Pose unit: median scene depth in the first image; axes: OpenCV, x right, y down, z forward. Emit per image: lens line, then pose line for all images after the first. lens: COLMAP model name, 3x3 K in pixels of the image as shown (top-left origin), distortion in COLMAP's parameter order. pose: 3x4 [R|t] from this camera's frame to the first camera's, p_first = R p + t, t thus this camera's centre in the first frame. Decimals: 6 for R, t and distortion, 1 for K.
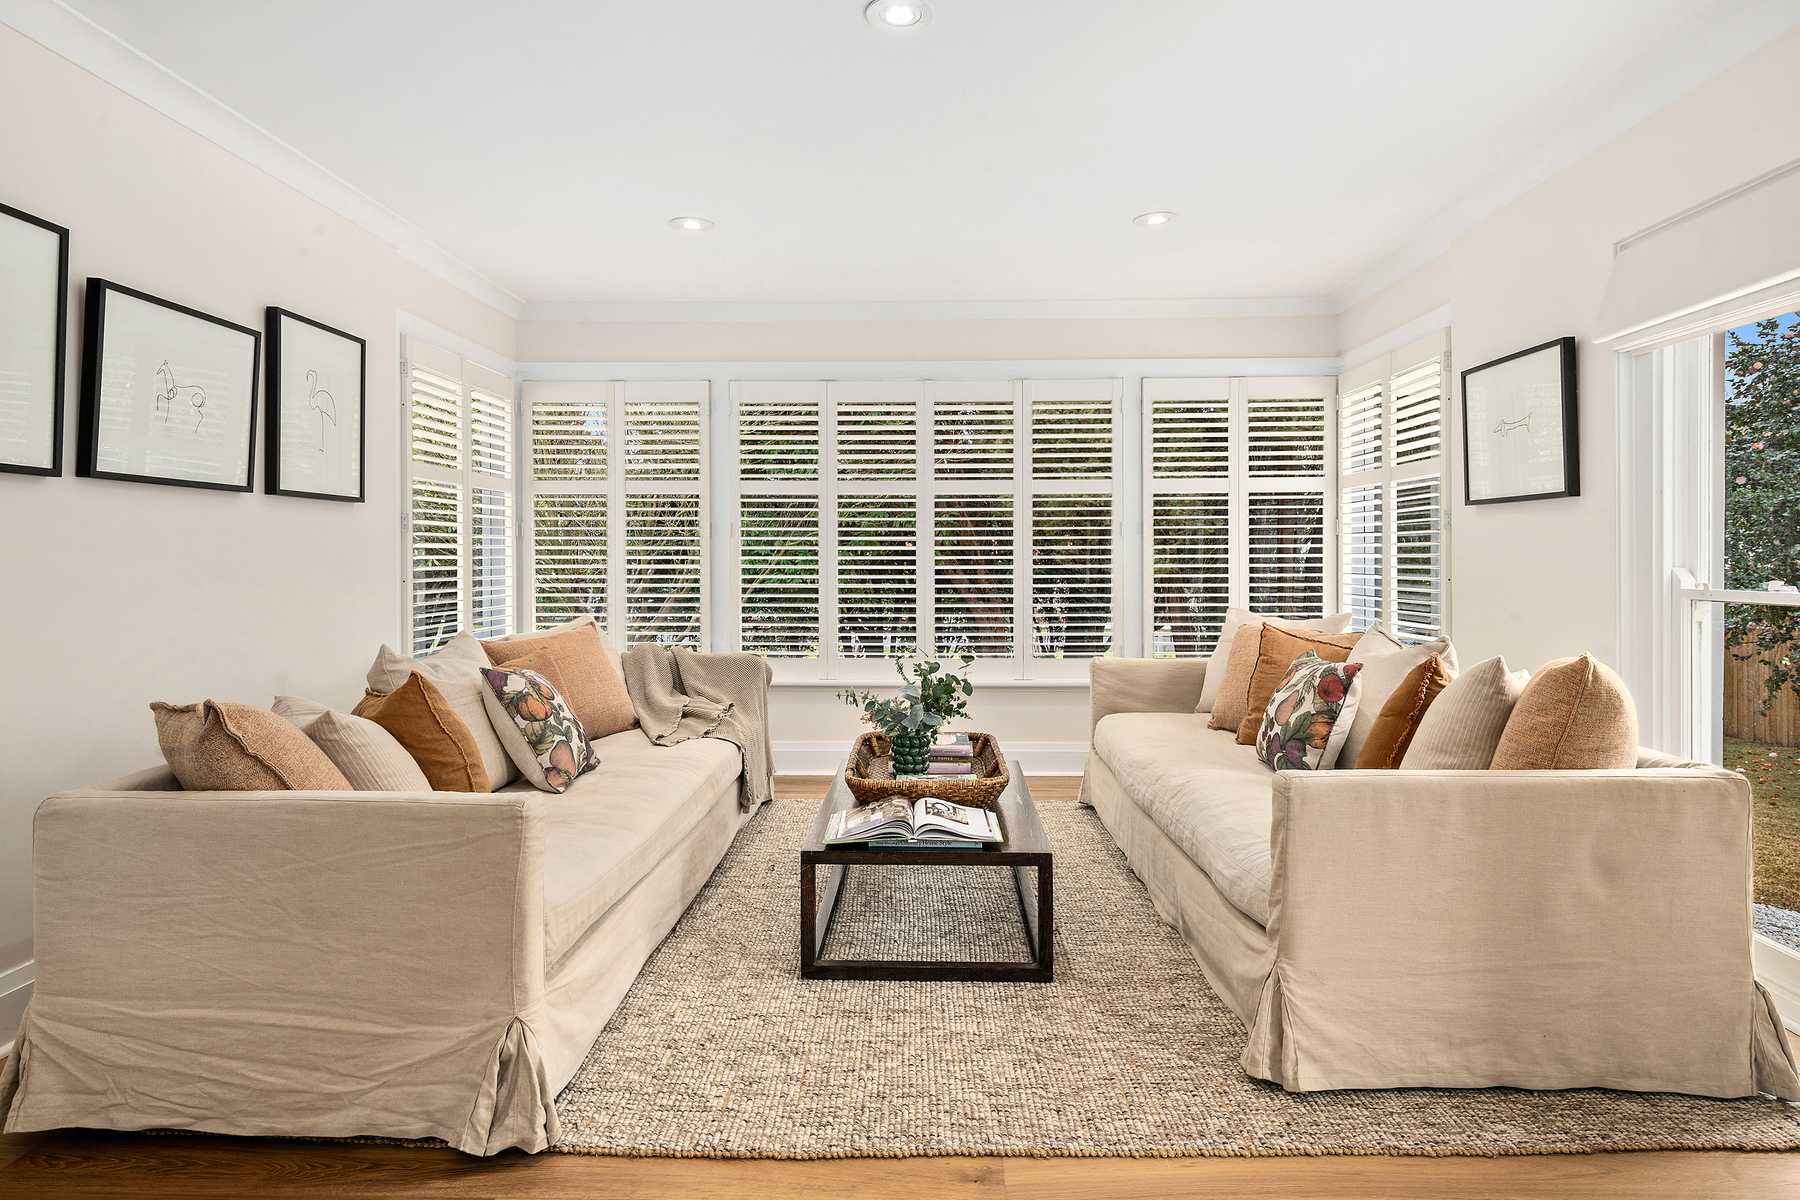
lens RADIAL K [[1056.0, 0, 902.4], [0, 1056.0, 583.0], [0, 0, 1]] dist [0.007577, 0.000607]
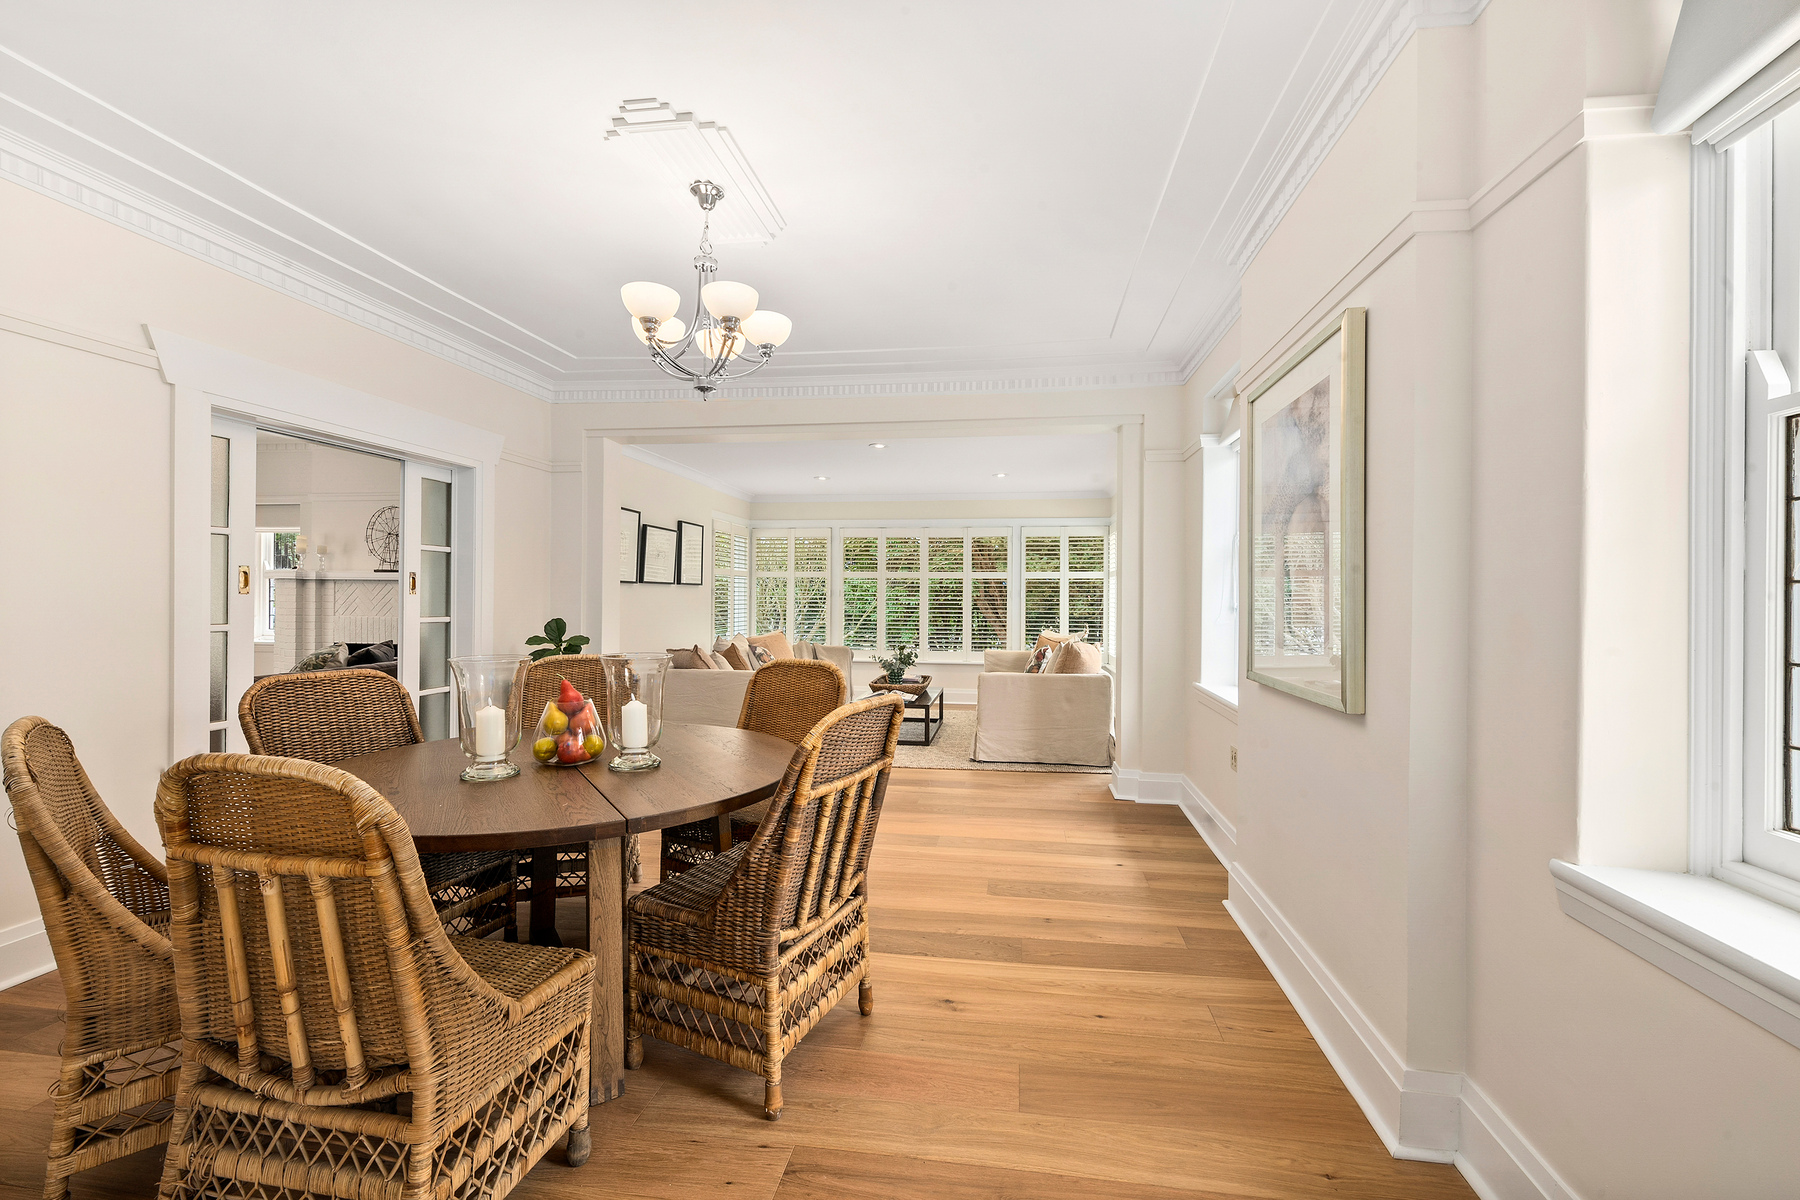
lens RADIAL K [[754.0, 0, 900.1], [0, 754.0, 603.6], [0, 0, 1]] dist [0.000861, 0.000081]
pose [[0.994078, 0.010491, -0.108160, 0.151494], [-0.012126, 0.999822, -0.014472, -0.005205], [0.107989, 0.015697, 0.994028, -0.632295]]
